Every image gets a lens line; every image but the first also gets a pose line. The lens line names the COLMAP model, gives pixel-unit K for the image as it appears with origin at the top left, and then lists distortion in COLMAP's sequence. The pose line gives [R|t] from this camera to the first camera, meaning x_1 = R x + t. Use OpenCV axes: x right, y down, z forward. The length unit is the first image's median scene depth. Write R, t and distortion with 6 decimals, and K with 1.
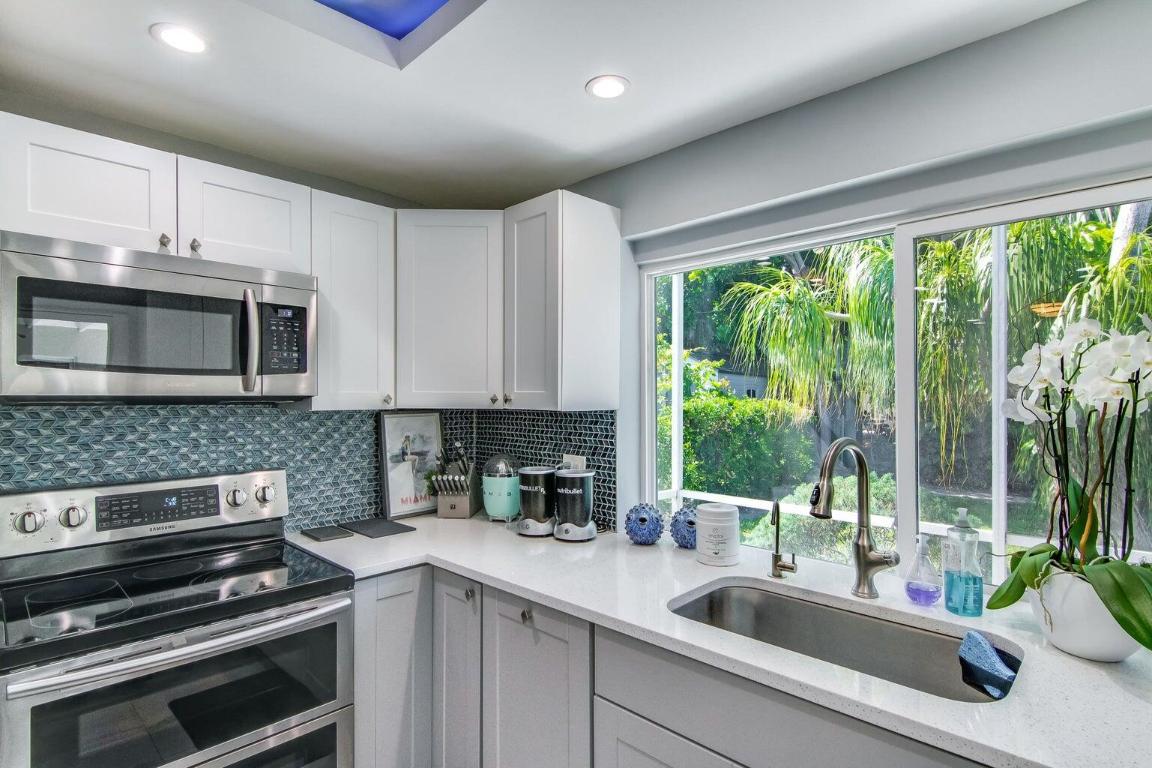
lens RADIAL K [[580.3, 0, 576.7], [0, 580.3, 391.2], [0, 0, 1]] dist [0.004339, -0.000046]
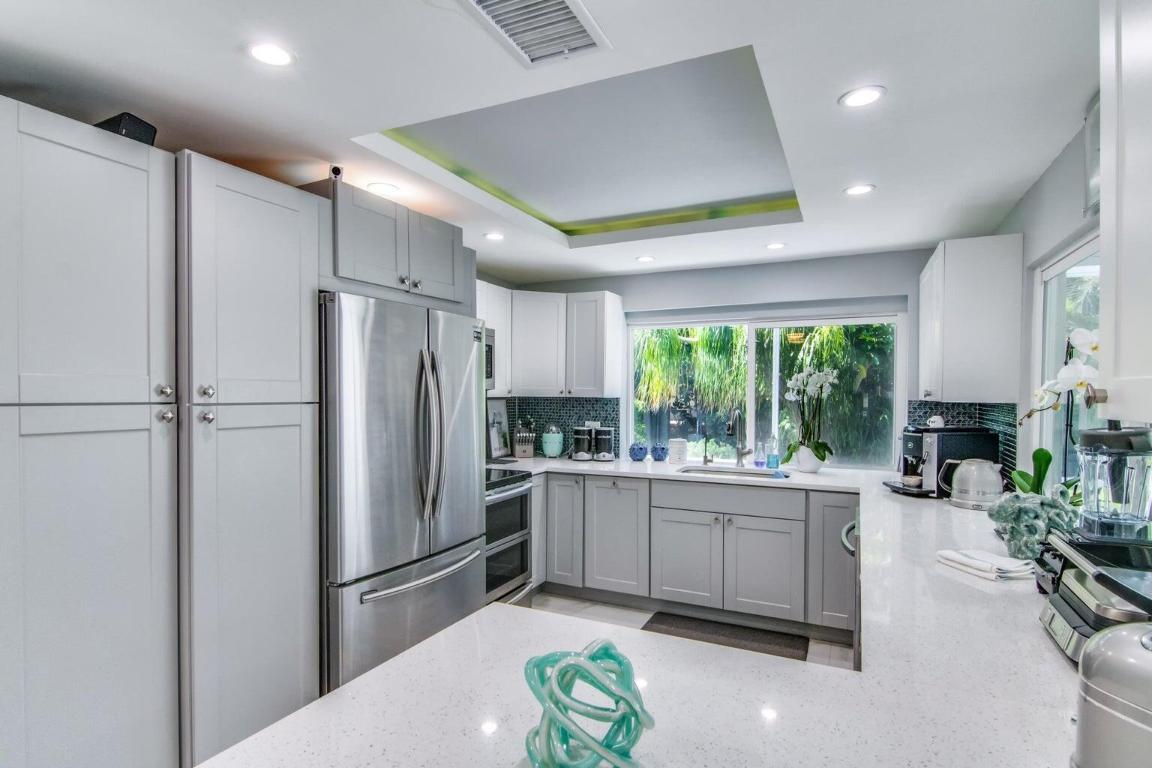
lens RADIAL K [[584.4, 0, 575.2], [0, 584.4, 403.4], [0, 0, 1]] dist [0.001765, 0.000121]
pose [[0.947110, -0.001342, 0.320906, -0.764027], [-0.008426, 0.999542, 0.029050, -0.004639], [-0.320798, -0.030217, 0.946666, -0.906648]]
